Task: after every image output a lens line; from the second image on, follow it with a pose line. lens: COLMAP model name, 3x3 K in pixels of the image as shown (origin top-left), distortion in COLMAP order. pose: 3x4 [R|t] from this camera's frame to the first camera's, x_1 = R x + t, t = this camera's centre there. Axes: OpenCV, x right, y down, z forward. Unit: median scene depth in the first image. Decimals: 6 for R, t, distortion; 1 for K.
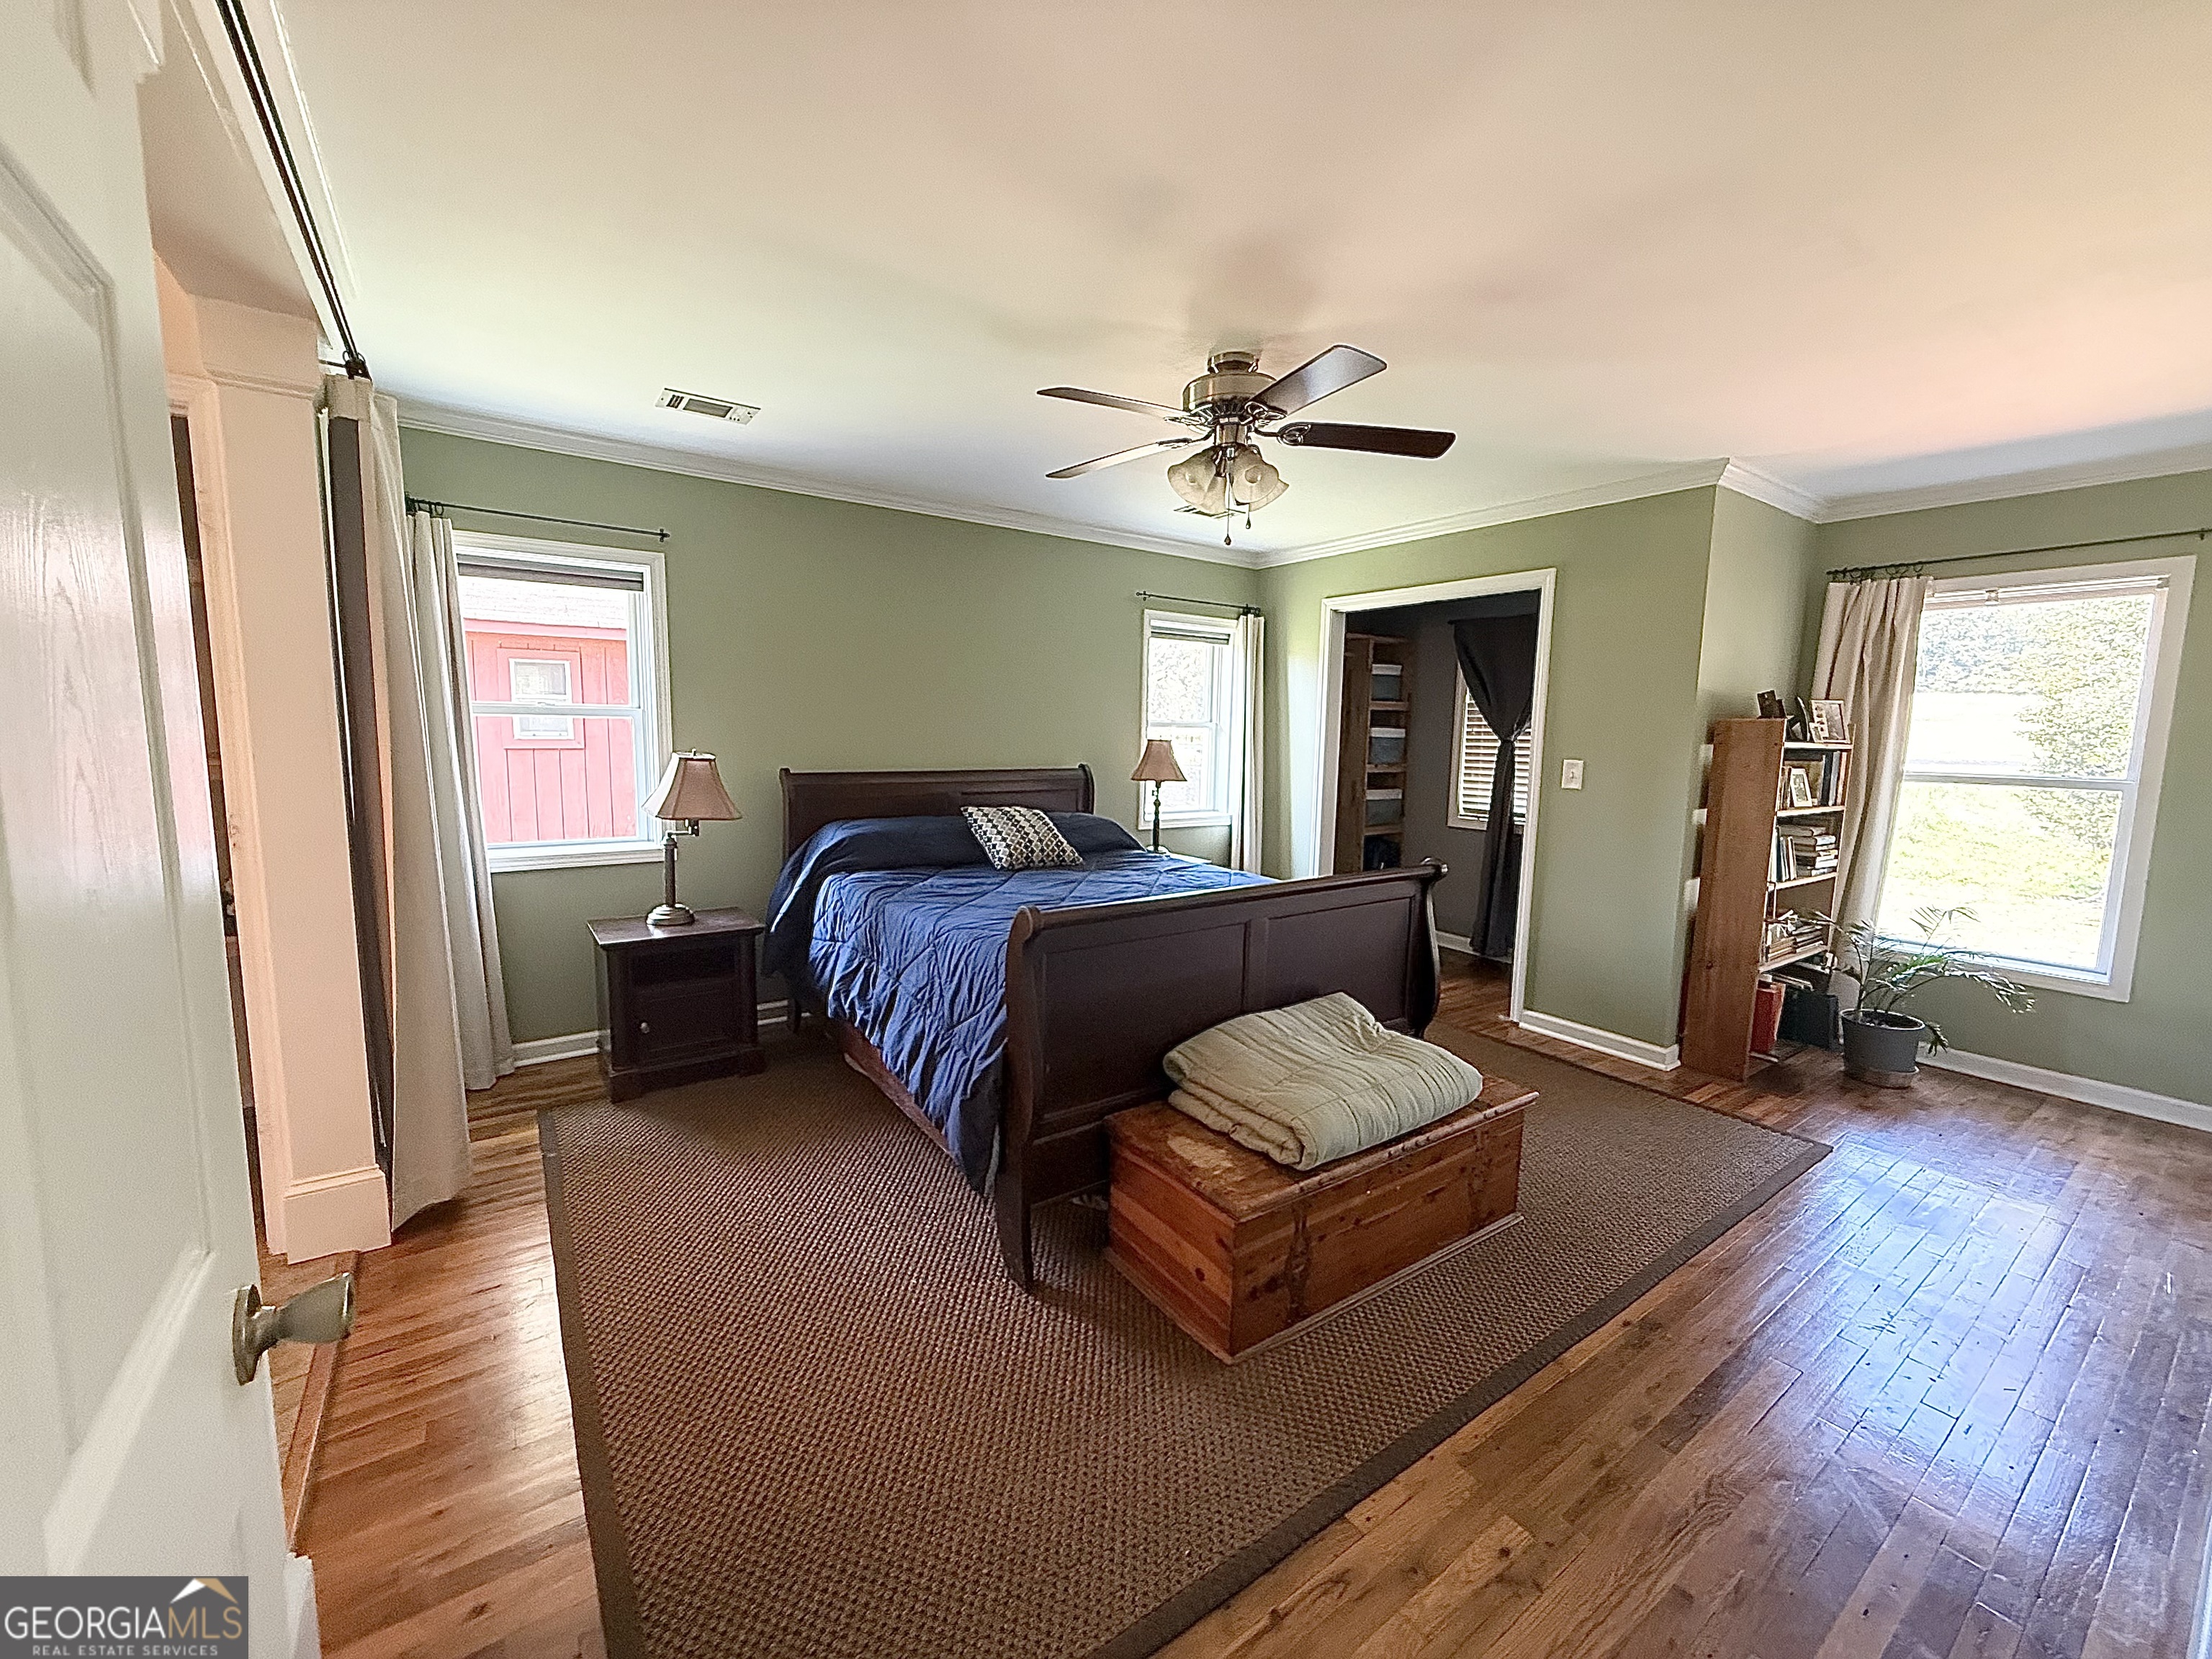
lens RADIAL K [[880.5, 0, 1106.0], [0, 880.5, 829.5], [0, 0, 1]] dist [0.000800, -0.000087]
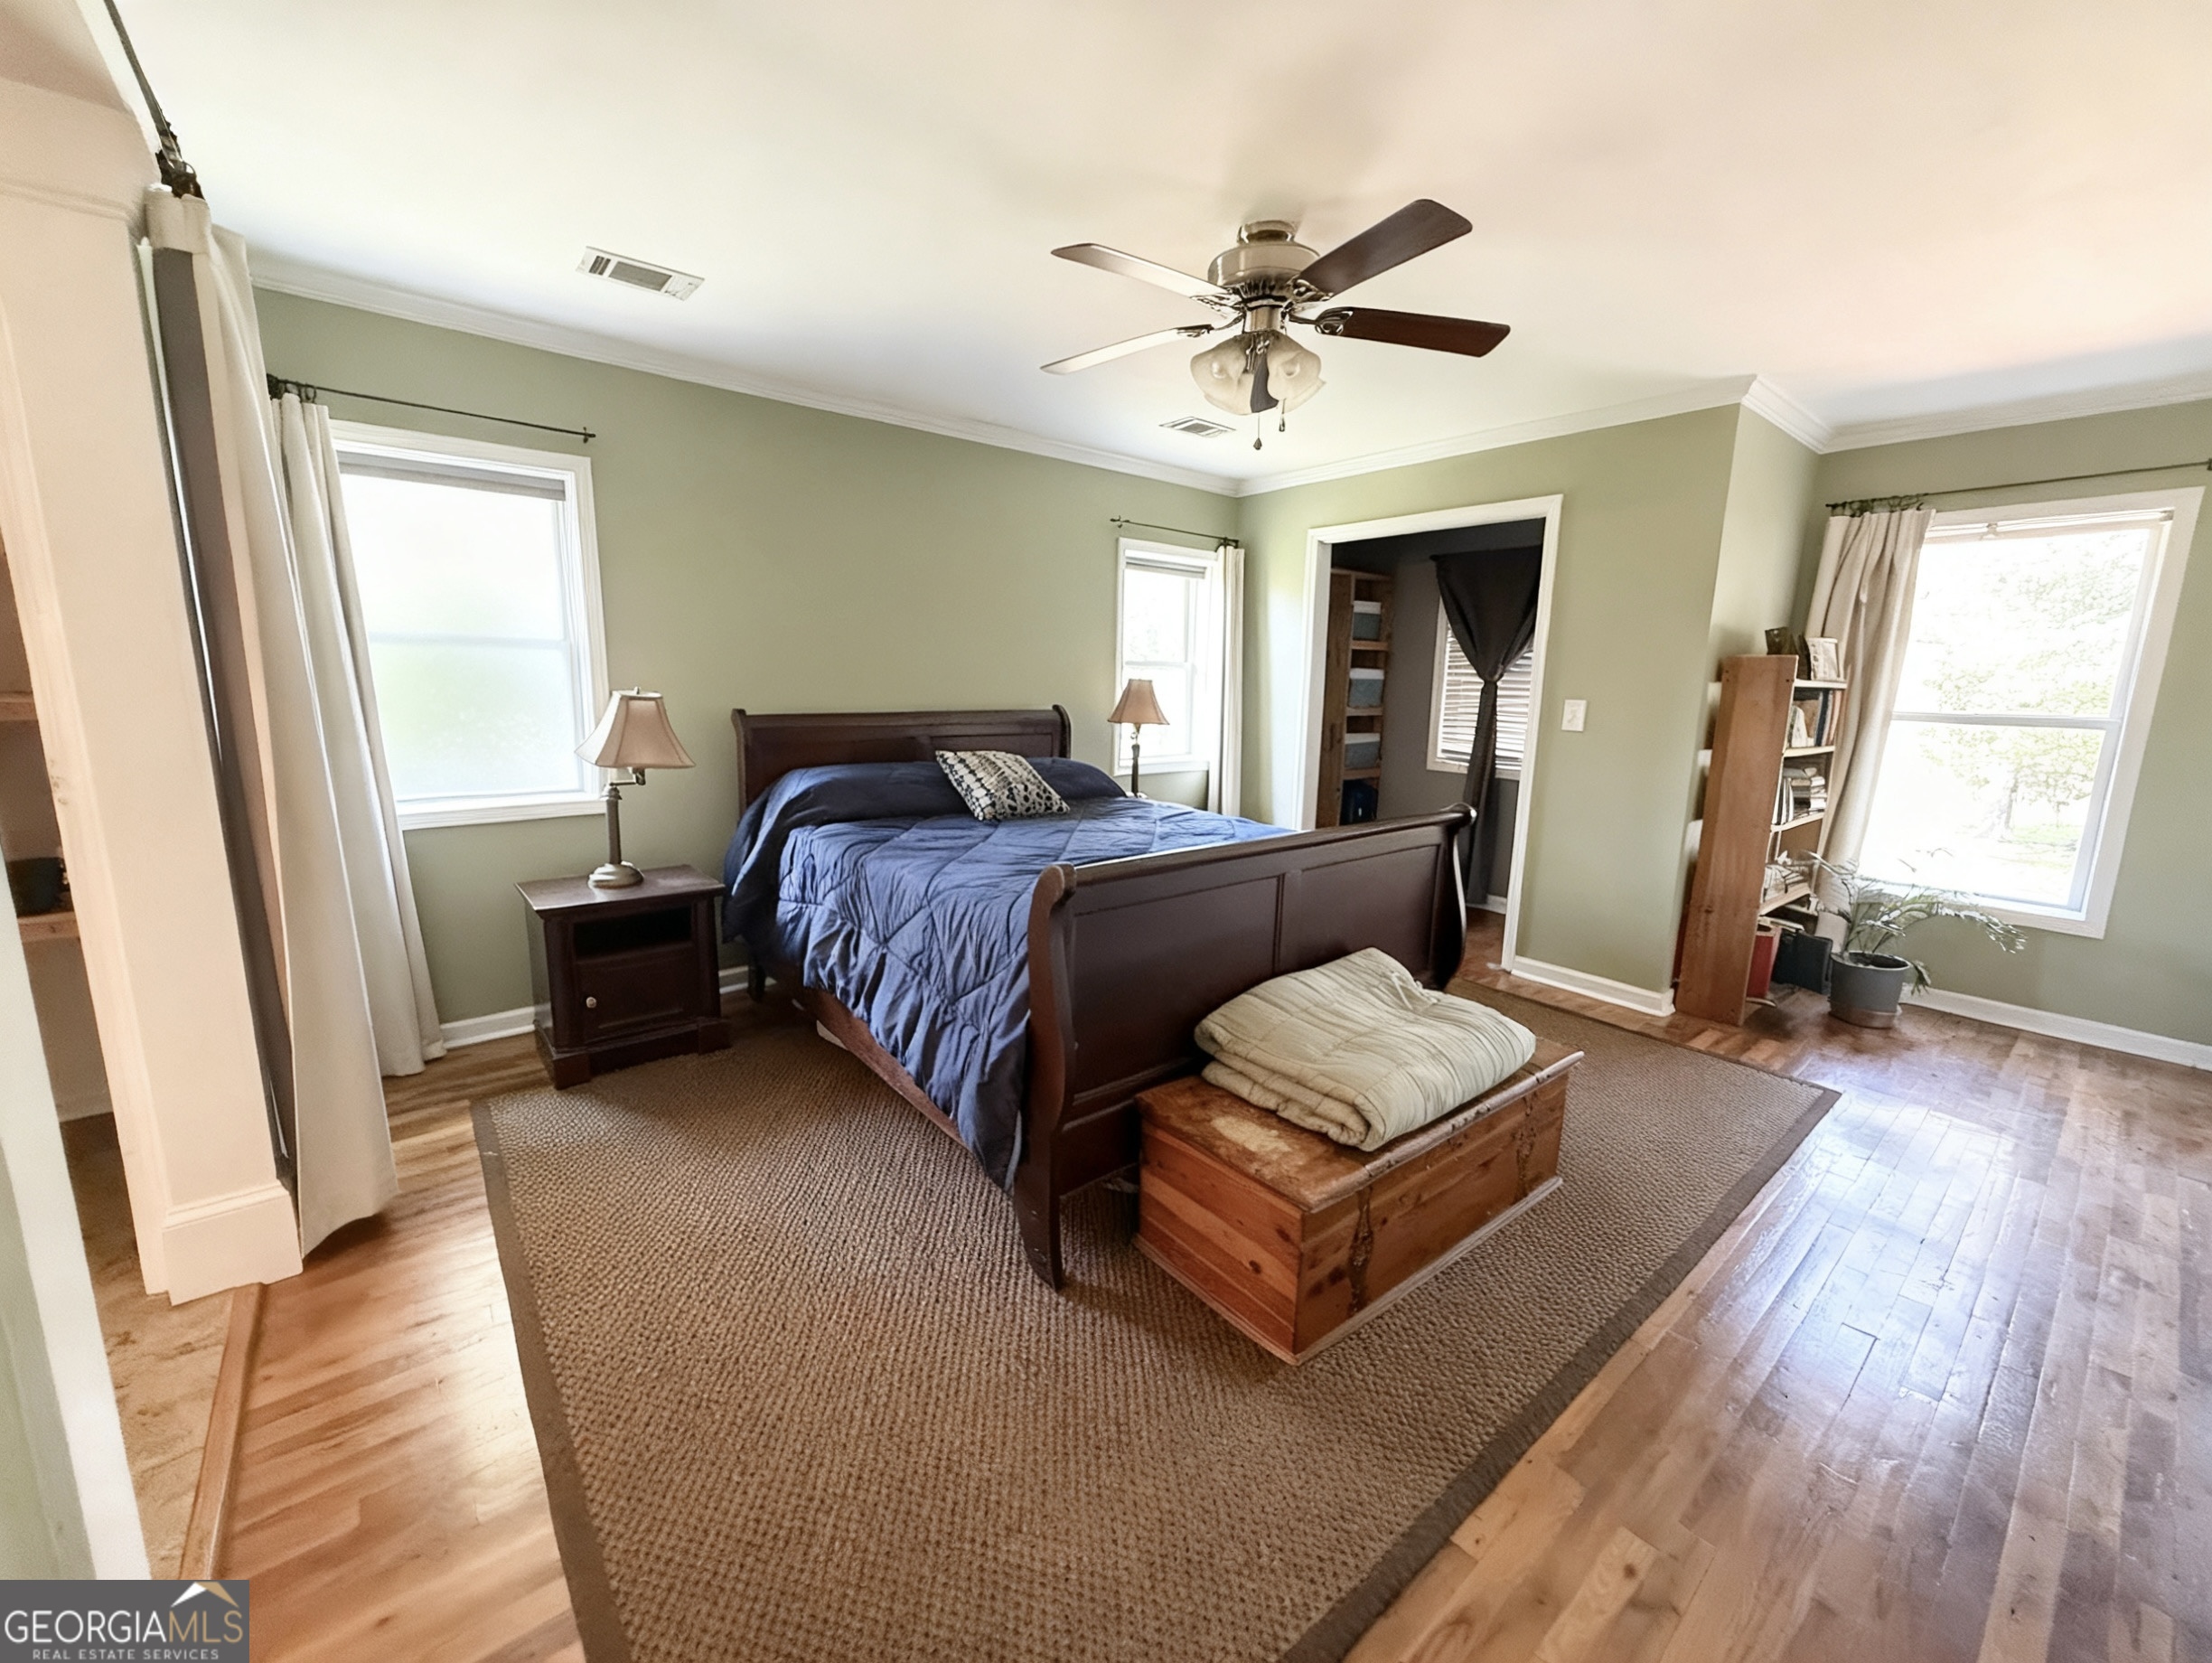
lens RADIAL K [[889.9, 0, 1106.0], [0, 889.9, 831.5], [0, 0, 1]] dist [-0.006413, 0.003162]
pose [[0.997684, -0.011371, 0.067067, -0.064245], [0.007286, 0.998121, 0.060841, 0.002762], [-0.067633, -0.060212, 0.995892, 0.084956]]
